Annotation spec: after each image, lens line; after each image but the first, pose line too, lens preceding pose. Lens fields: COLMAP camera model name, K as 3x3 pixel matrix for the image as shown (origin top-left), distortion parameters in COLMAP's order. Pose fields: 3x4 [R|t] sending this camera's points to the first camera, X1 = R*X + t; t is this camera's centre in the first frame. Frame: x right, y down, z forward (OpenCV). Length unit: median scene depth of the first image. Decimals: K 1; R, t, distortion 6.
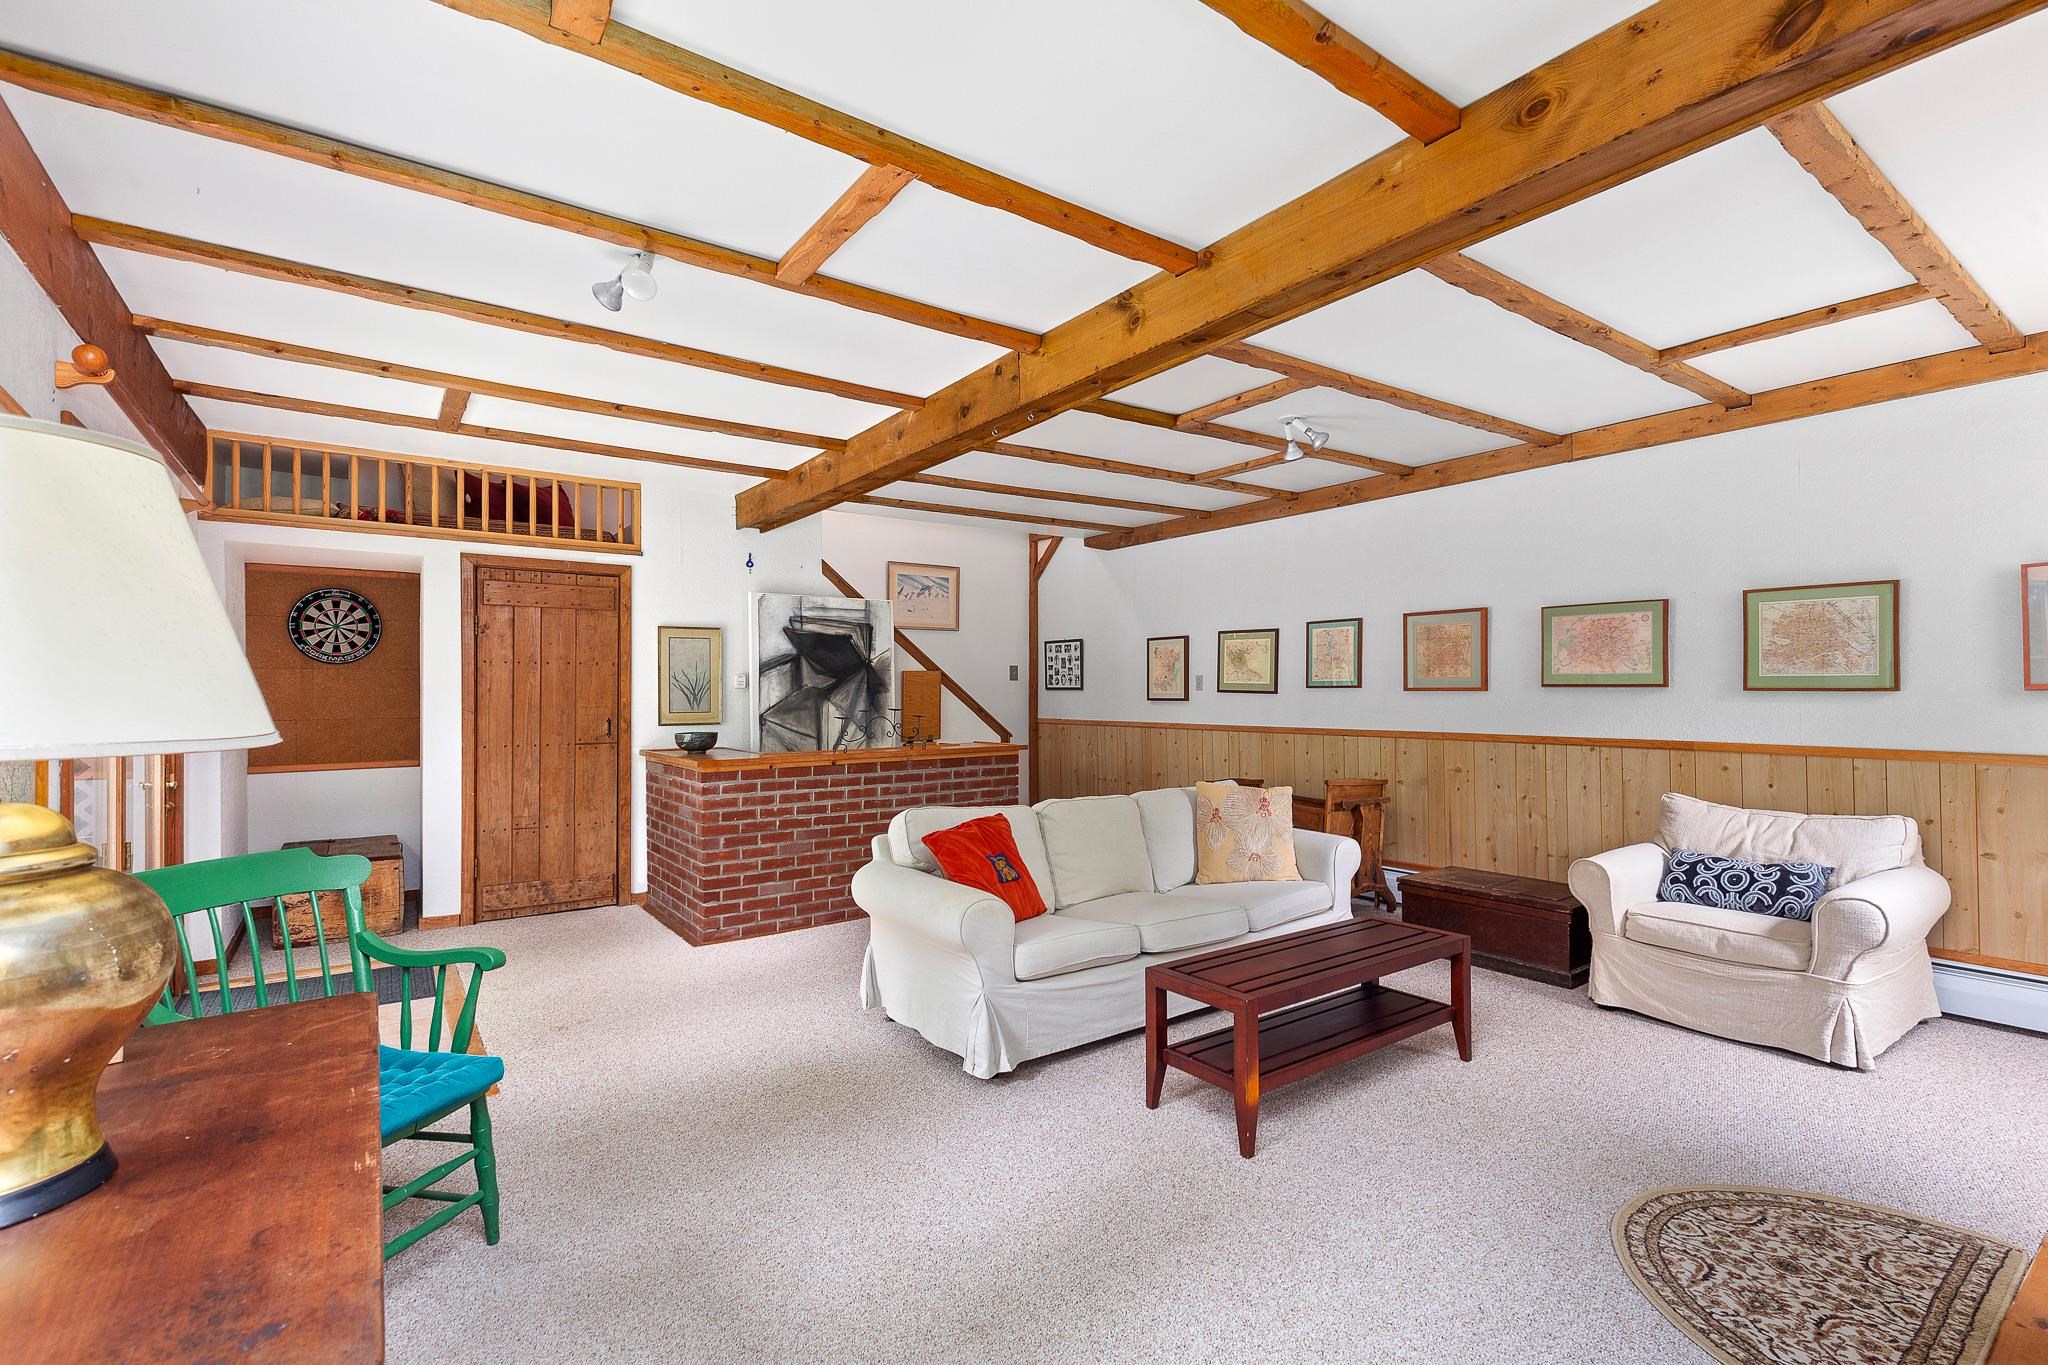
lens RADIAL K [[930.9, 0, 1024.0], [0, 930.9, 682.5], [0, 0, 1]] dist [0.009609, 0.000065]
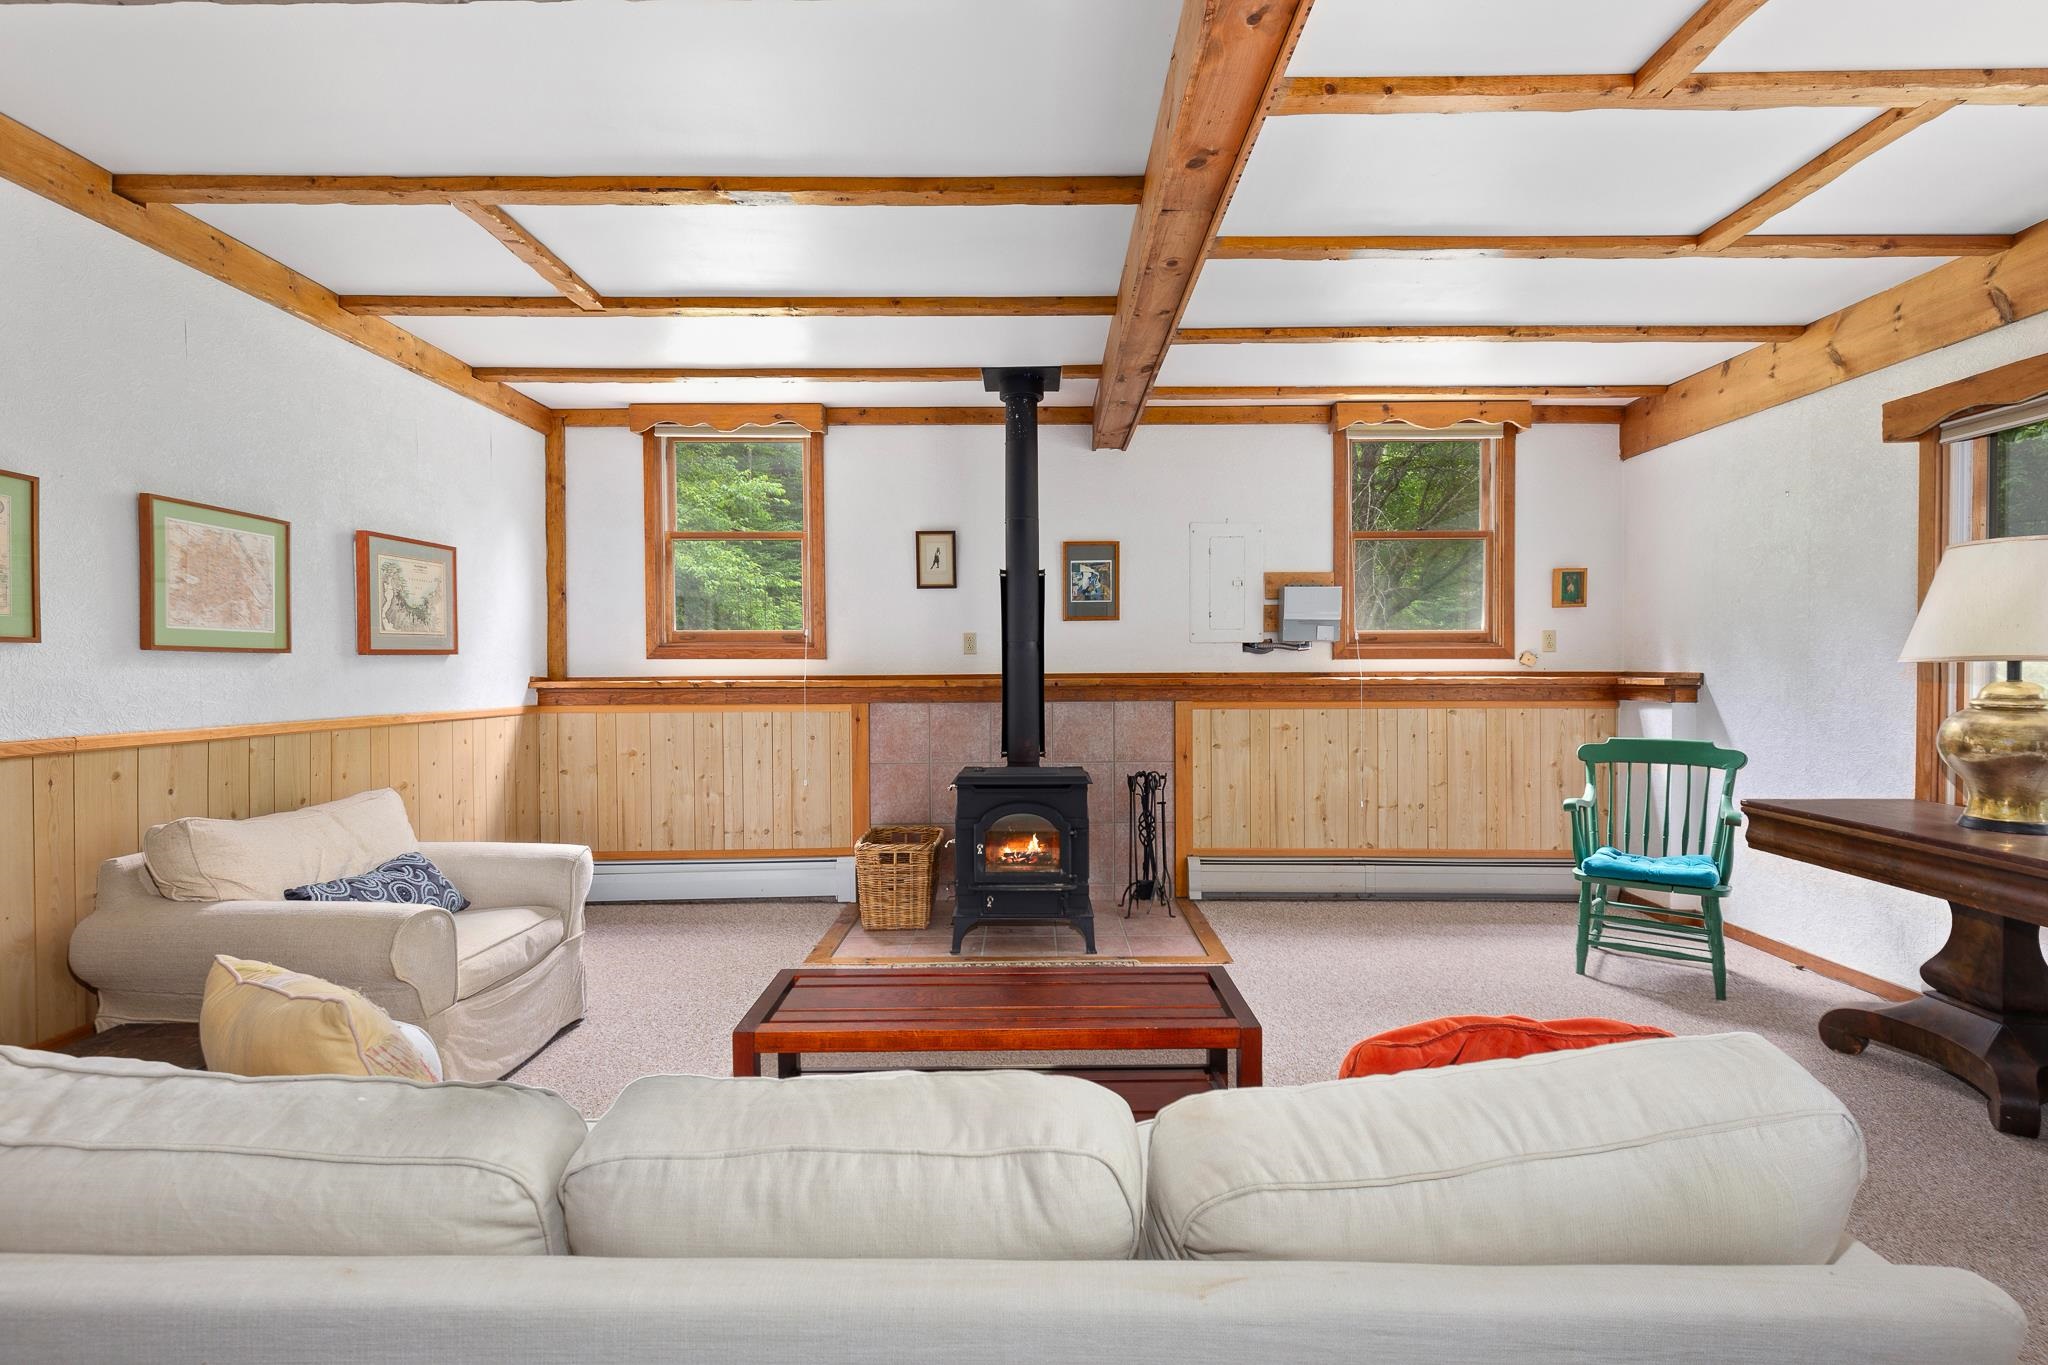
lens RADIAL K [[930.9, 0, 1024.0], [0, 930.9, 682.5], [0, 0, 1]] dist [0.009609, 0.000065]
pose [[-0.806649, -0.004258, 0.591015, -0.068136], [0.000192, 0.999972, 0.007466, 0.019483], [-0.591030, 0.006136, -0.806626, 0.857526]]
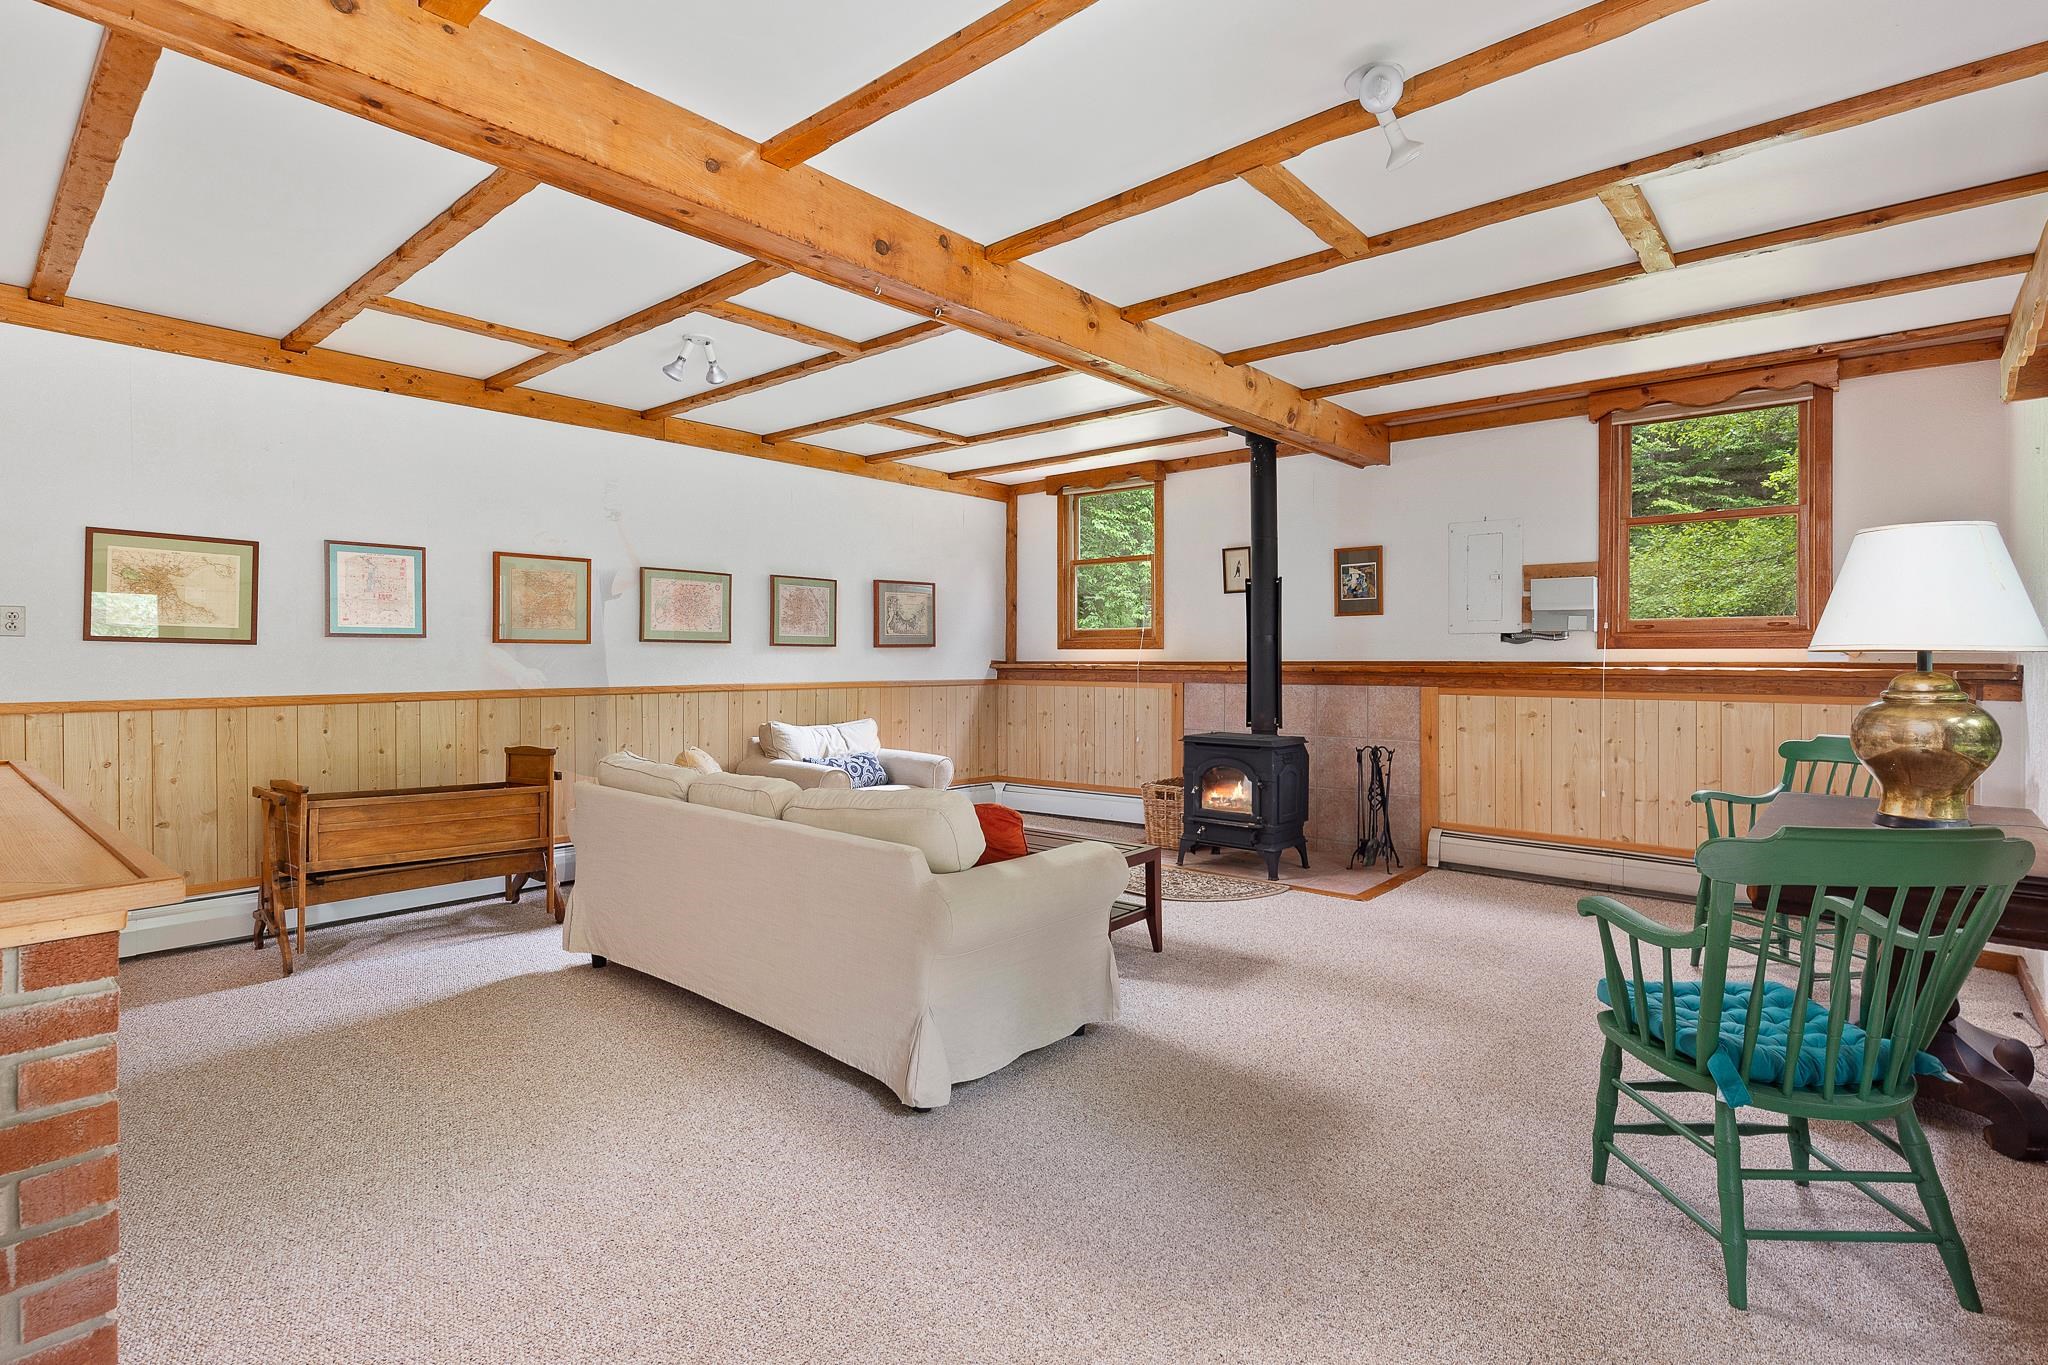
lens RADIAL K [[983.1, 0, 1017.2], [0, 983.1, 653.7], [0, 0, 1]] dist [0.018041, 0.000088]
pose [[-0.227579, 0.005584, 0.973744, -0.561034], [-0.009068, 0.999928, -0.007854, 0.021147], [-0.973717, -0.010618, -0.227512, 0.717779]]
